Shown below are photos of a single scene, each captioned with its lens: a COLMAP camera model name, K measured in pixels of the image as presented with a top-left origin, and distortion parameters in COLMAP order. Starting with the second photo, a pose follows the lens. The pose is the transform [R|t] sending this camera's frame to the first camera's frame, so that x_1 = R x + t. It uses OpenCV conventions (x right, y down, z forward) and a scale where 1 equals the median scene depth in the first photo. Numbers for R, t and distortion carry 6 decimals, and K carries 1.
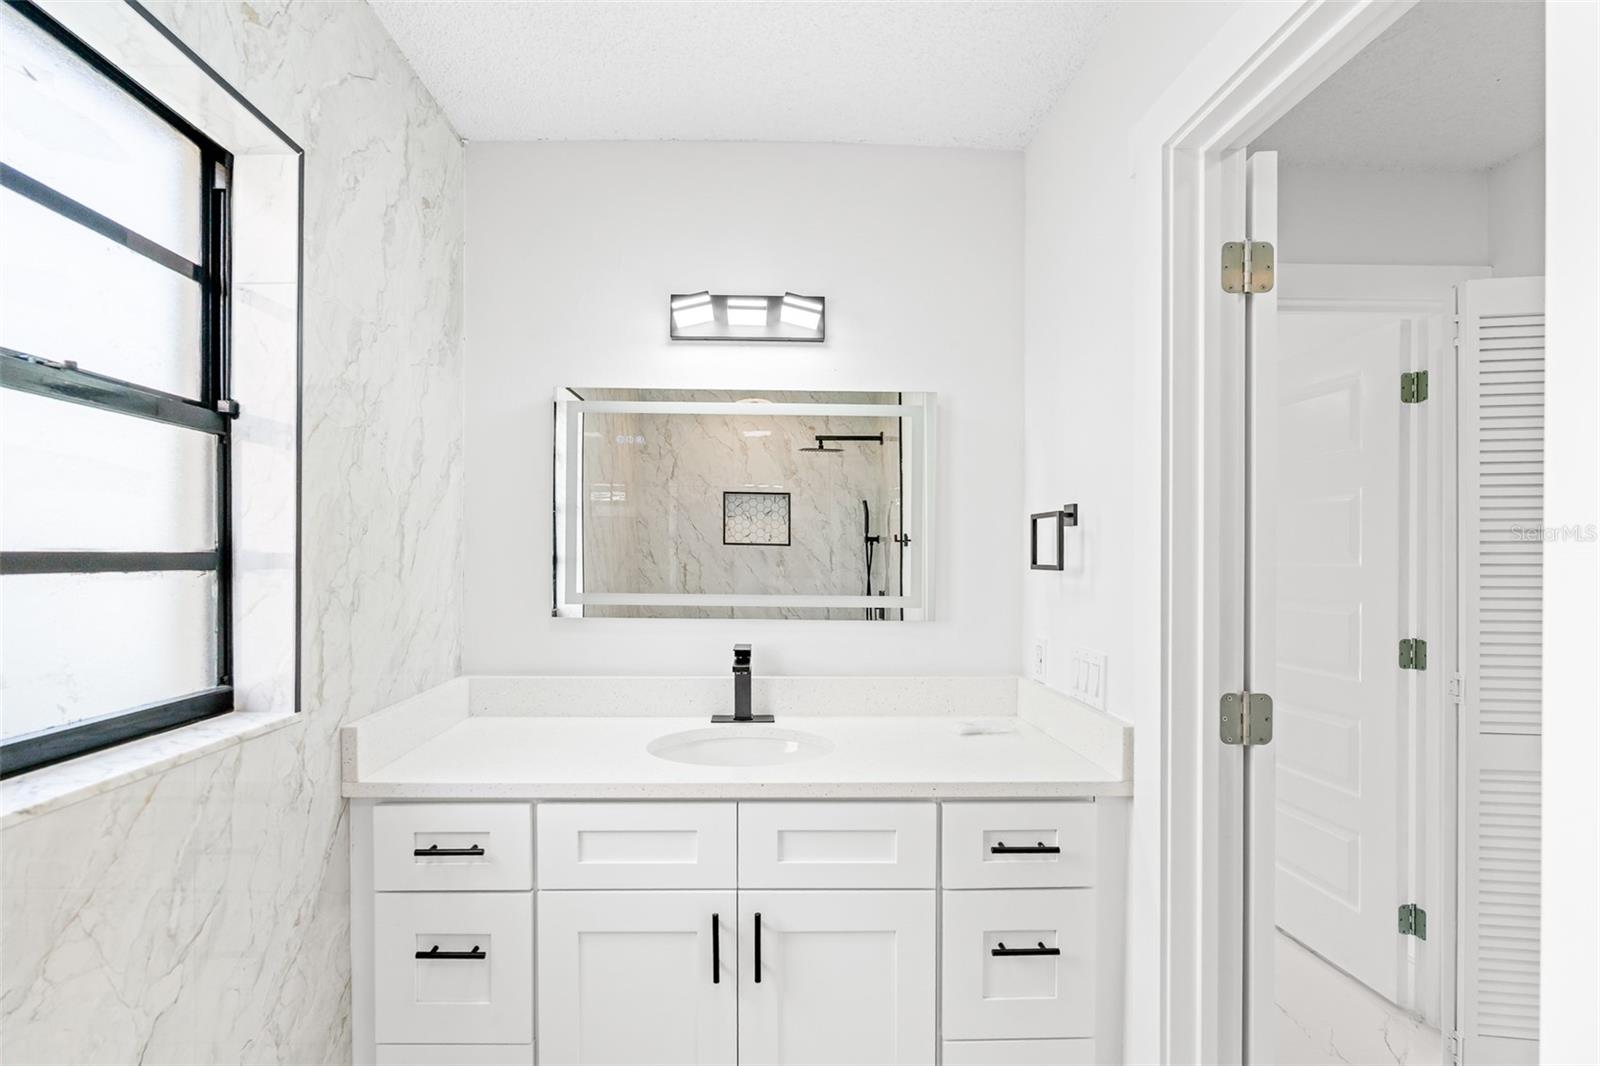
lens RADIAL K [[724.8, 0, 791.0], [0, 724.8, 558.2], [0, 0, 1]] dist [-0.008291, 0.000504]
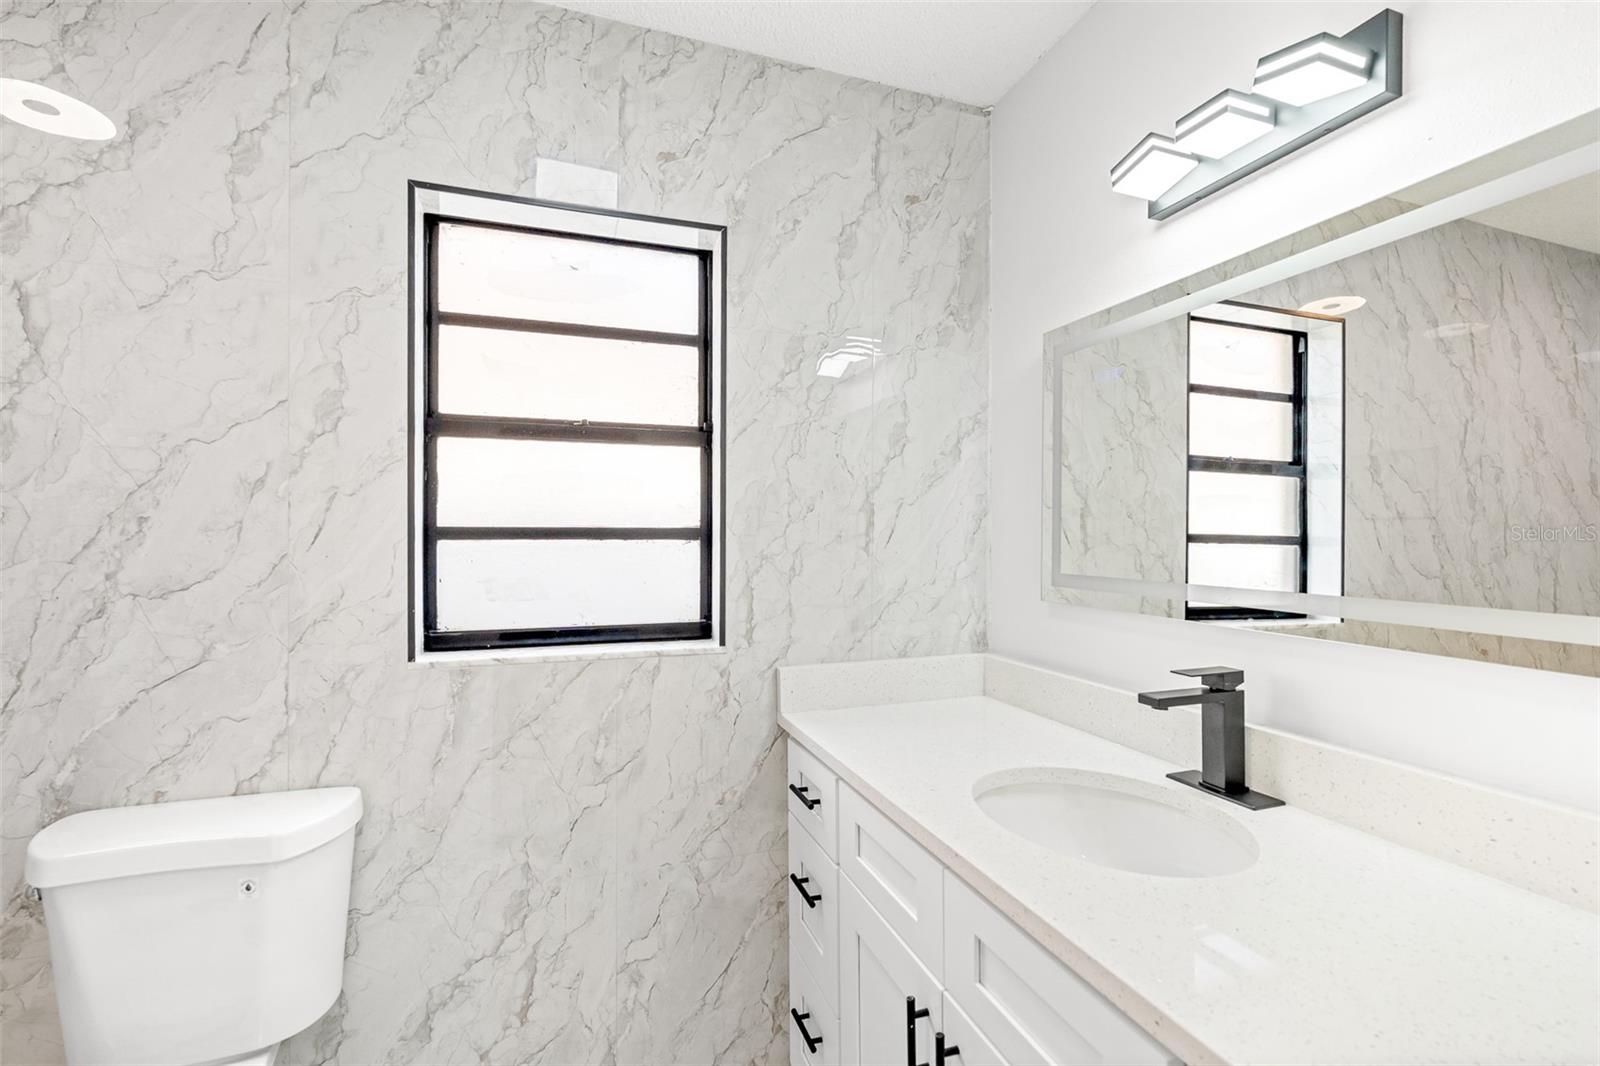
lens RADIAL K [[724.8, 0, 798.5], [0, 724.8, 538.6], [0, 0, 1]] dist [-0.008291, 0.000504]
pose [[0.301025, -0.001613, -0.953615, 0.596351], [-0.002407, 0.999994, -0.002451, 0.015023], [0.953613, 0.003033, 0.301019, 0.671724]]
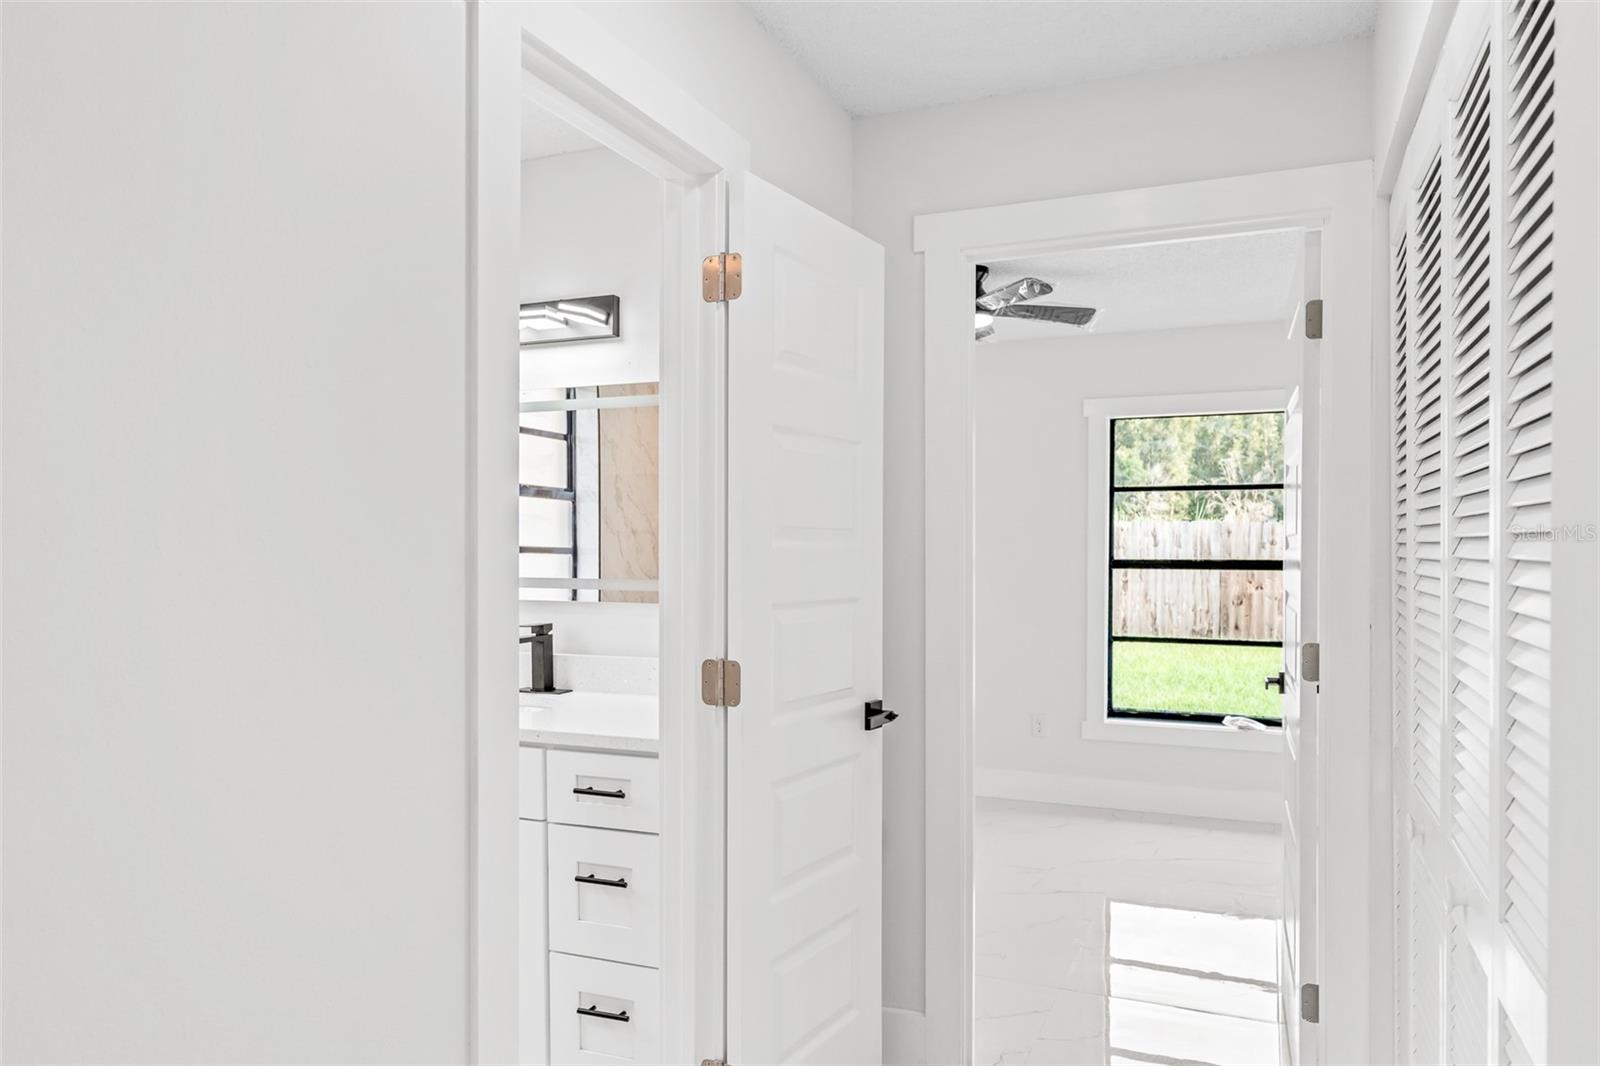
lens RADIAL K [[1084.8, 0, 804.5], [0, 1084.8, 568.1], [0, 0, 1]] dist [-0.007696, -0.000808]
pose [[0.906326, 0.004792, -0.422551, 1.425067], [0.002330, 0.999864, 0.016337, 0.013753], [0.422572, -0.015792, 0.906192, -0.463821]]
